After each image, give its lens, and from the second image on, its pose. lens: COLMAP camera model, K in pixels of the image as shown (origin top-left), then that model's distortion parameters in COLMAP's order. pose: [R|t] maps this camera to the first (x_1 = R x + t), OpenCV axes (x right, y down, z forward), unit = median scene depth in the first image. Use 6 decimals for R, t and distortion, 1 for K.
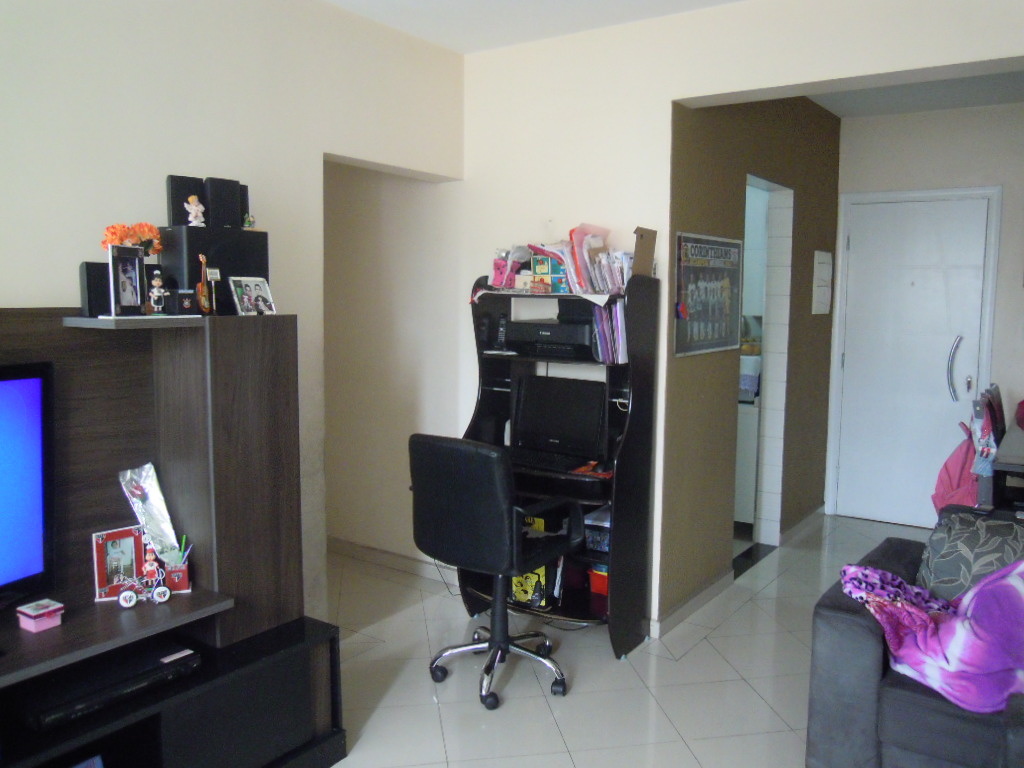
lens RADIAL K [[844.5, 0, 528.3], [0, 844.5, 384.5], [0, 0, 1]] dist [-0.068655, 0.053822]
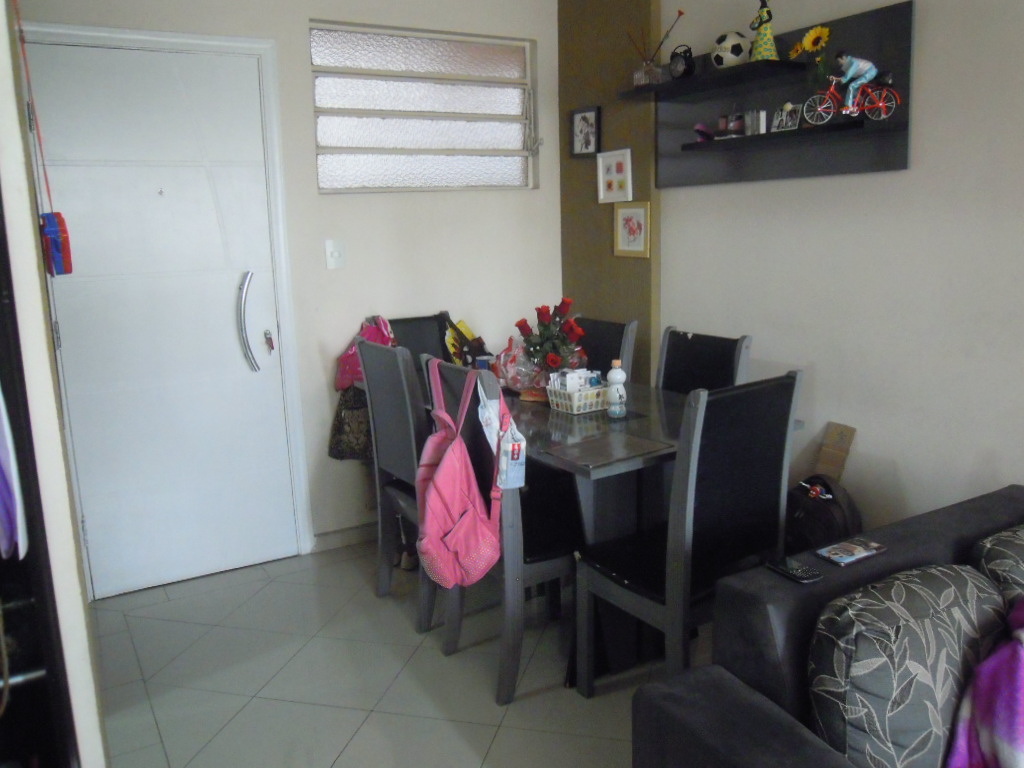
lens RADIAL K [[844.5, 0, 528.3], [0, 844.5, 384.5], [0, 0, 1]] dist [-0.068655, 0.053822]
pose [[0.393995, -0.202530, 0.896521, 0.000791], [0.132212, 0.977764, 0.162780, -0.056659], [-0.909554, 0.054396, 0.412011, 0.612326]]
